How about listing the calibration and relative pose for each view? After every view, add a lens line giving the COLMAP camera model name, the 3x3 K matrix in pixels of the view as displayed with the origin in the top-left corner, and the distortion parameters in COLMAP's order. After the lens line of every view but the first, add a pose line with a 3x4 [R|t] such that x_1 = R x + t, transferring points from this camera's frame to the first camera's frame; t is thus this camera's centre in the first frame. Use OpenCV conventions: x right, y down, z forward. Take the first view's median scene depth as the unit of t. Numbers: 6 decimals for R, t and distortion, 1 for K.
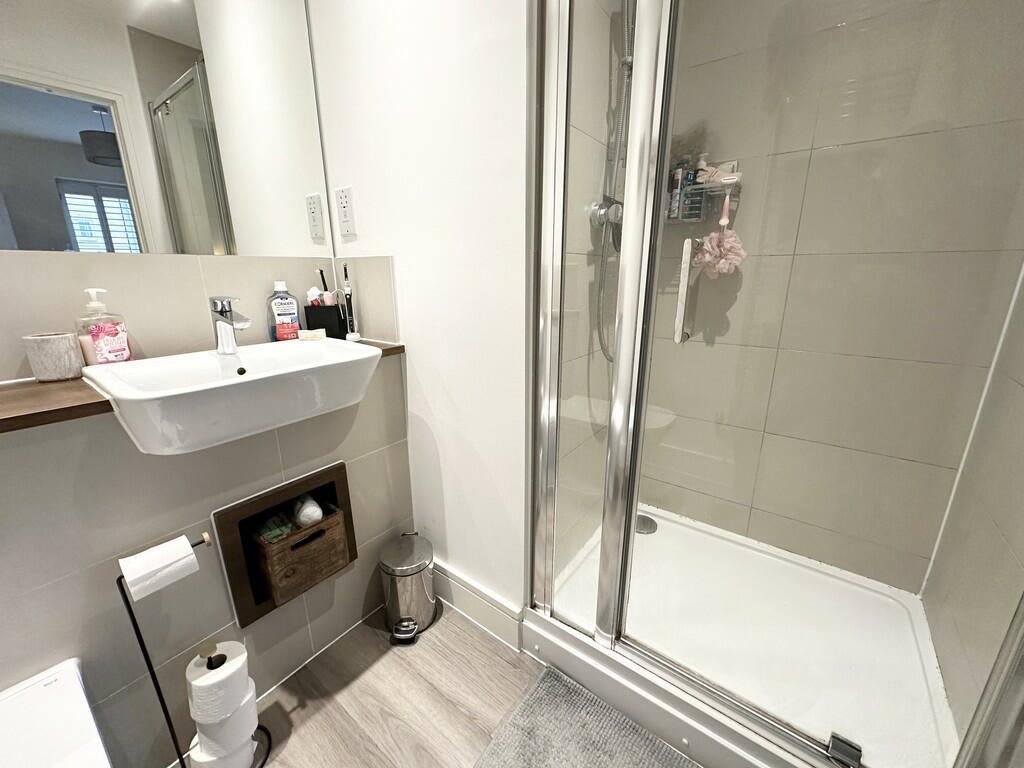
lens RADIAL K [[408.3, 0, 509.8], [0, 408.3, 384.2], [0, 0, 1]] dist [-0.001456, 0.000401]
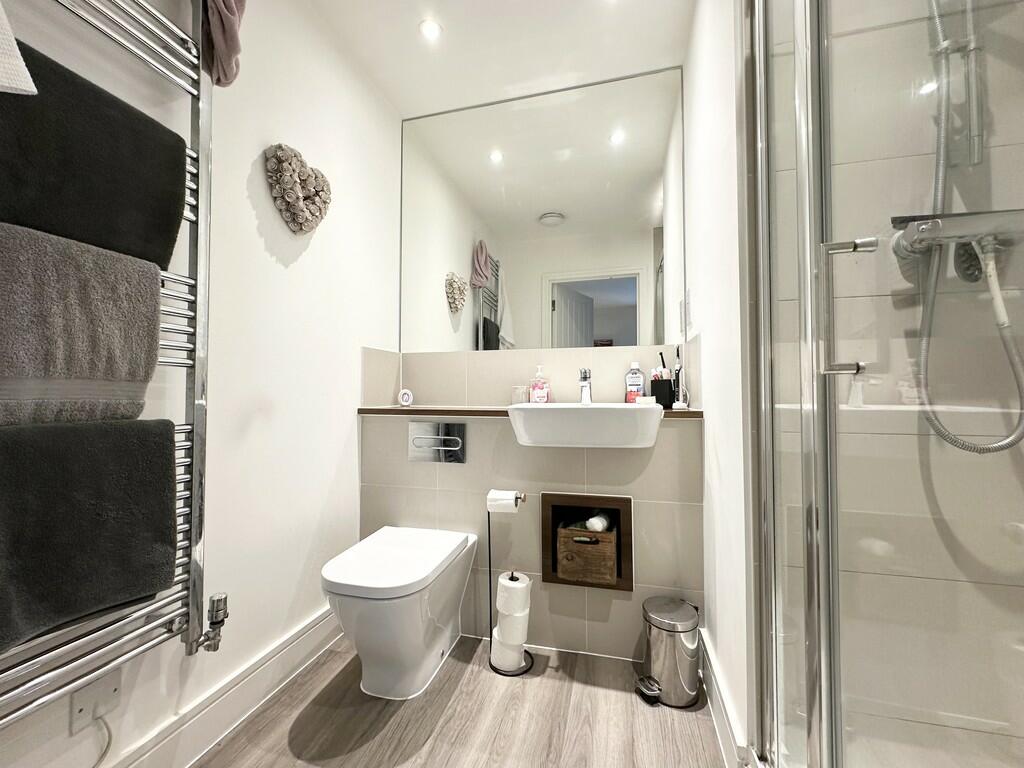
lens RADIAL K [[408.3, 0, 508.9], [0, 408.3, 384.0], [0, 0, 1]] dist [-0.001456, 0.000401]
pose [[0.371940, -0.021248, -0.928014, 0.627713], [-0.248605, 0.960936, -0.121641, 0.107550], [0.894347, 0.275952, 0.352128, 0.152044]]
